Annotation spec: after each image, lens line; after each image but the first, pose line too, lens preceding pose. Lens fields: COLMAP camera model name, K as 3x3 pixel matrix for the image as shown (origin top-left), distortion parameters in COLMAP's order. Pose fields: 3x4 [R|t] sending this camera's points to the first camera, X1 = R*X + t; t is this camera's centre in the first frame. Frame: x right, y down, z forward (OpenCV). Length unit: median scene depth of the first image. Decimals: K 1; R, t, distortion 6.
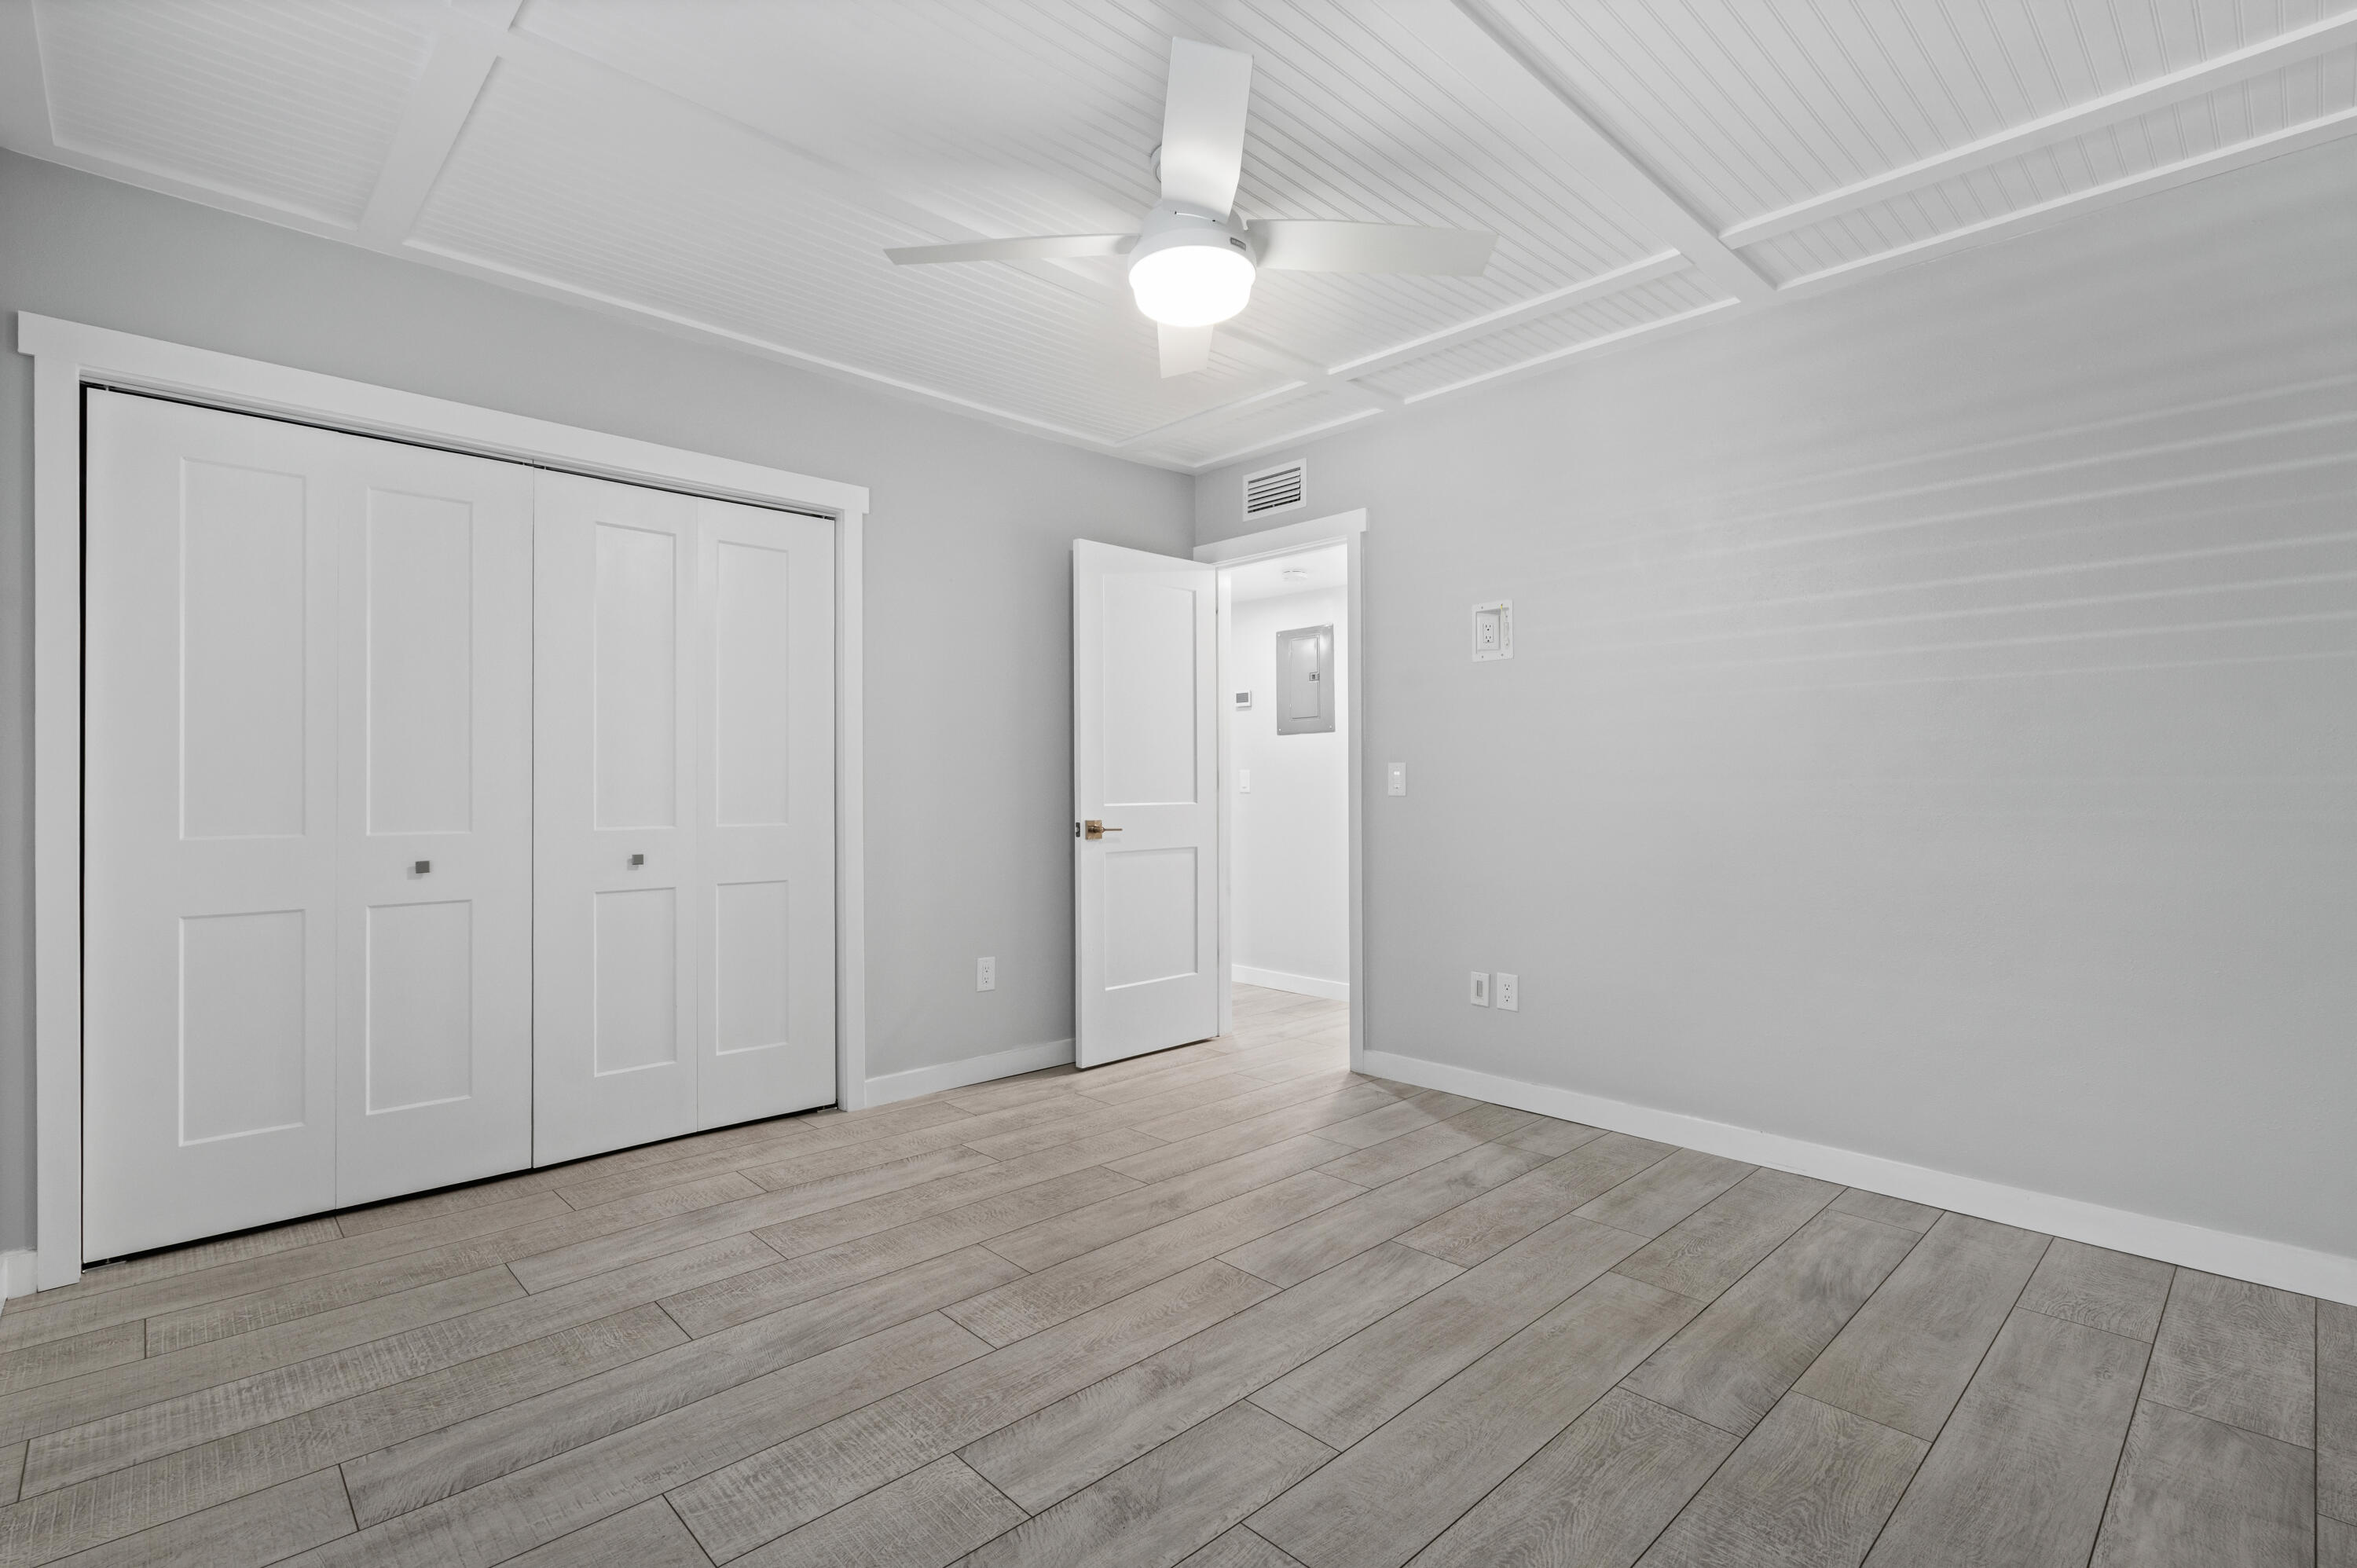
lens RADIAL K [[1081.6, 0, 1178.9], [0, 1081.6, 787.6], [0, 0, 1]] dist [-0.005300, 0.002047]
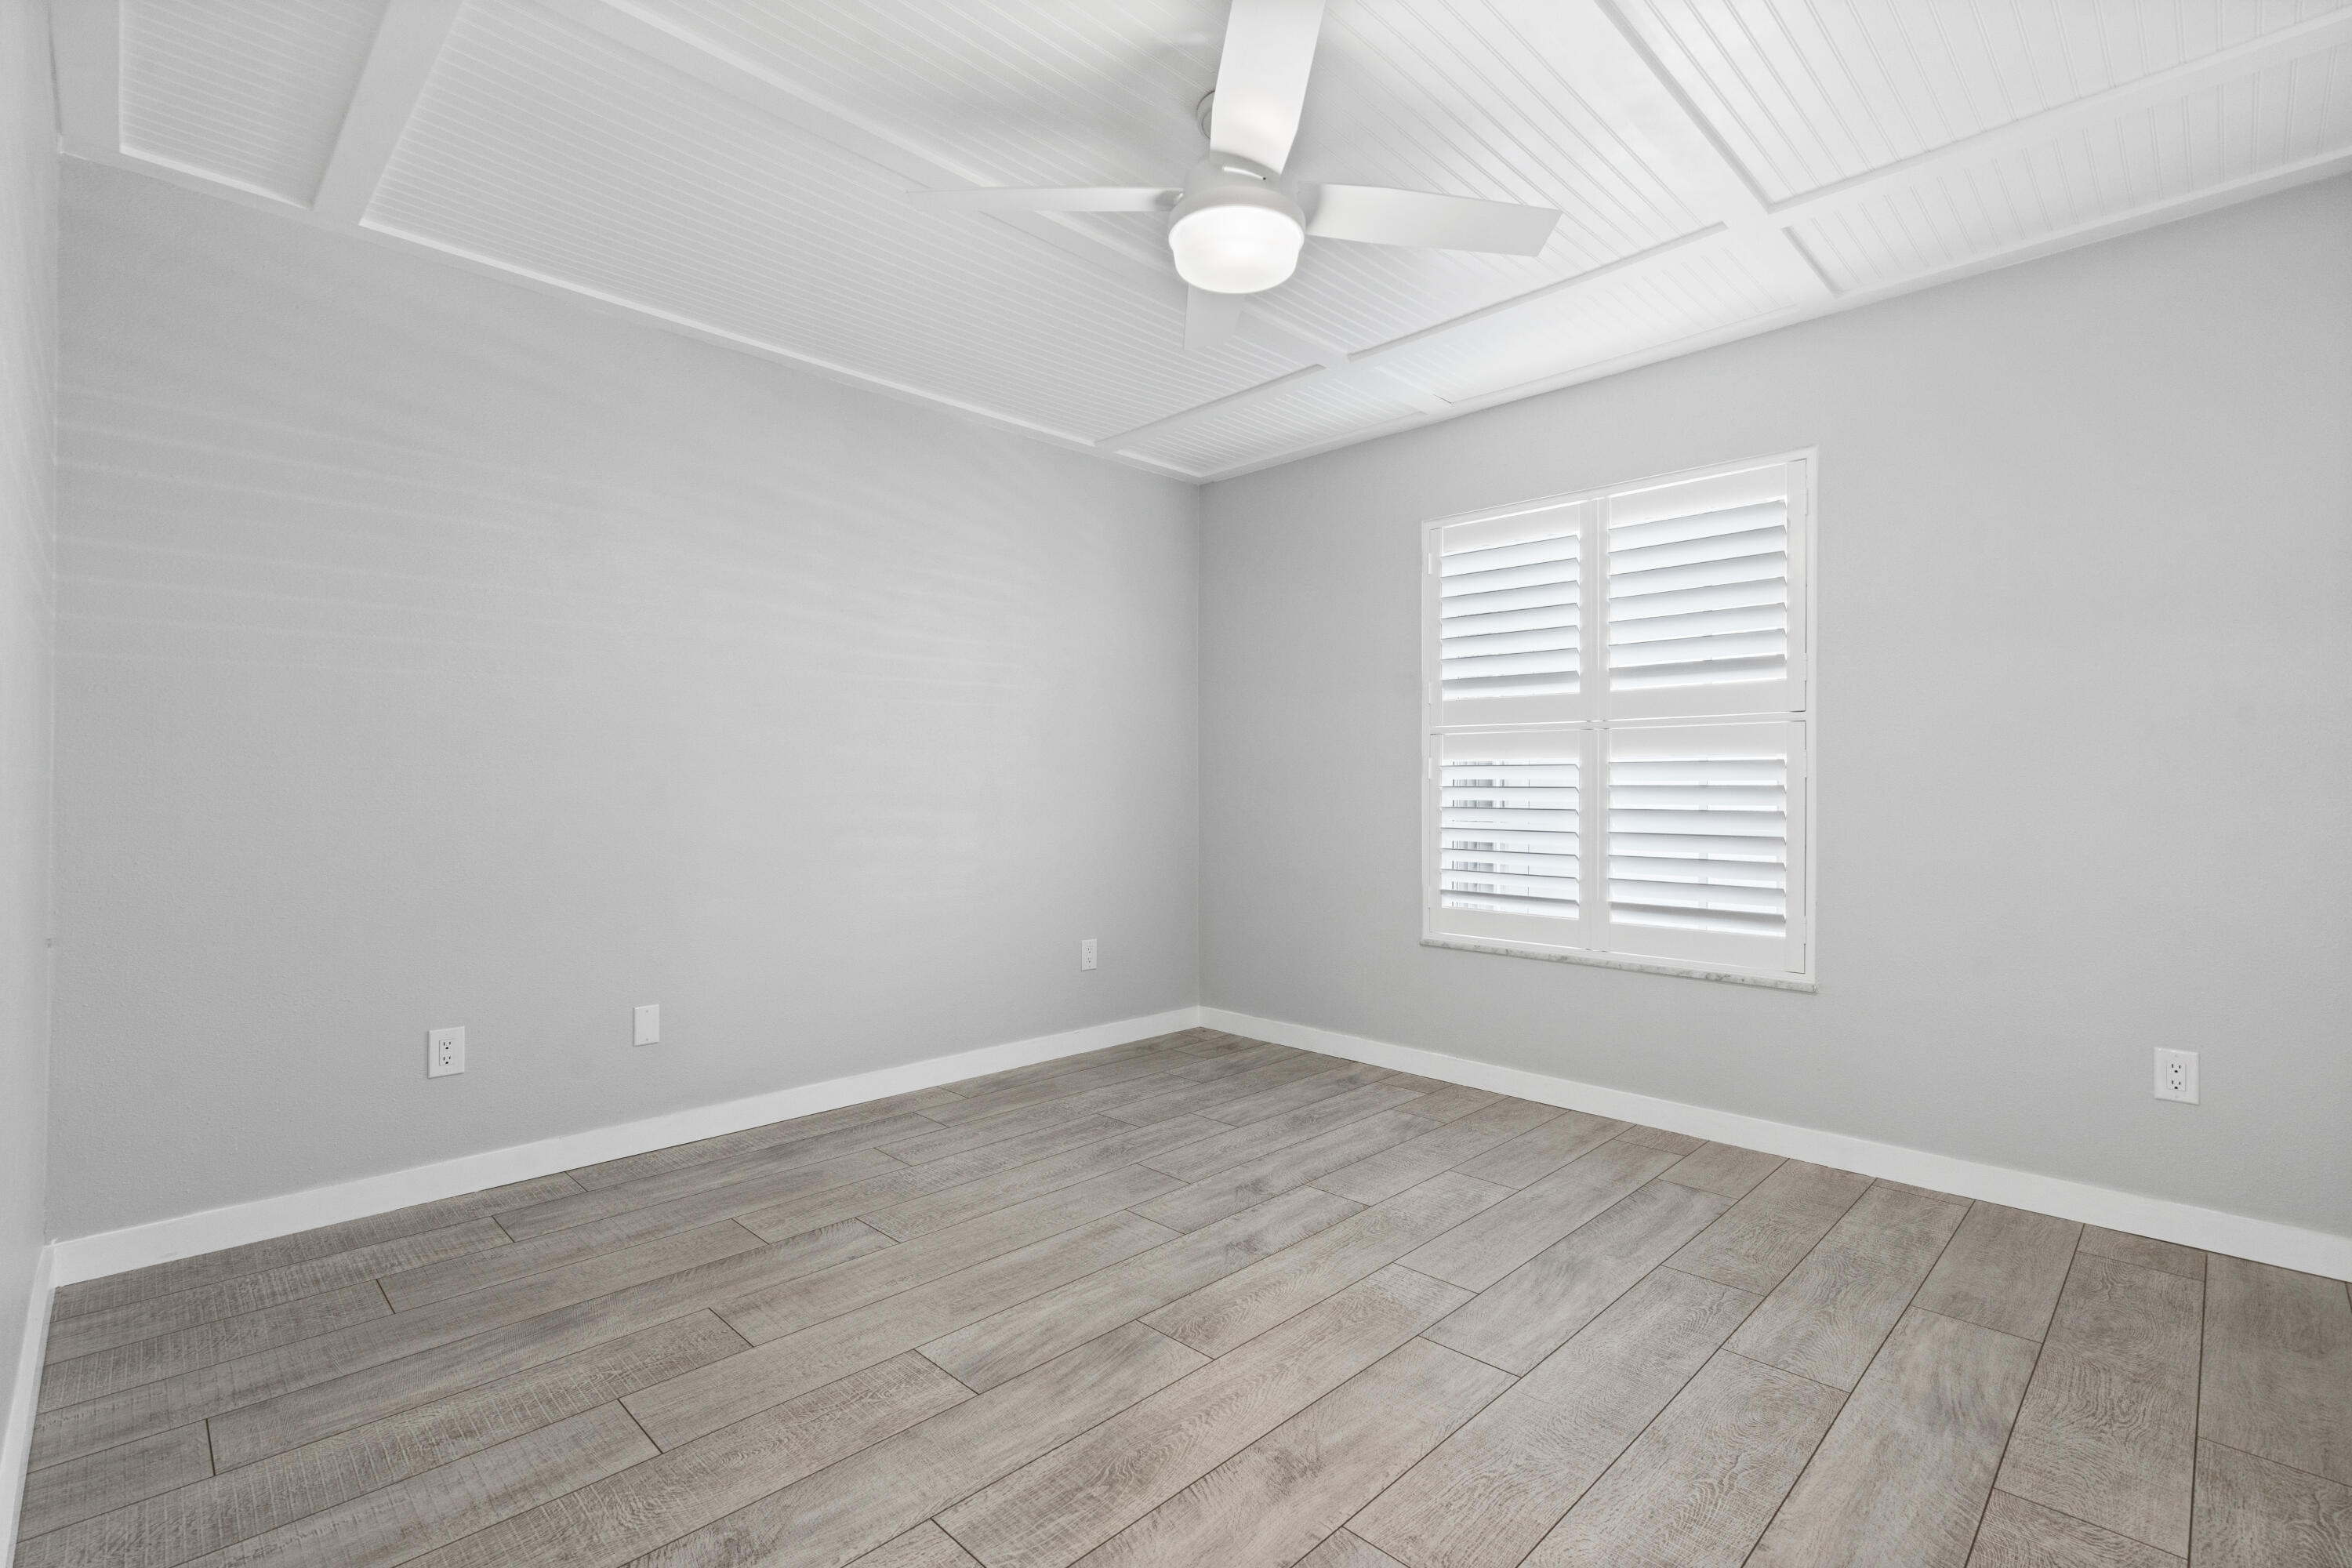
lens RADIAL K [[1079.4, 0, 1175.2], [0, 1079.4, 786.1], [0, 0, 1]] dist [-0.005300, 0.002047]
pose [[-0.999716, -0.000868, -0.023798, 0.091960], [-0.000758, 0.999989, -0.004609, 0.005462], [0.023802, -0.004589, -0.999706, 2.052630]]
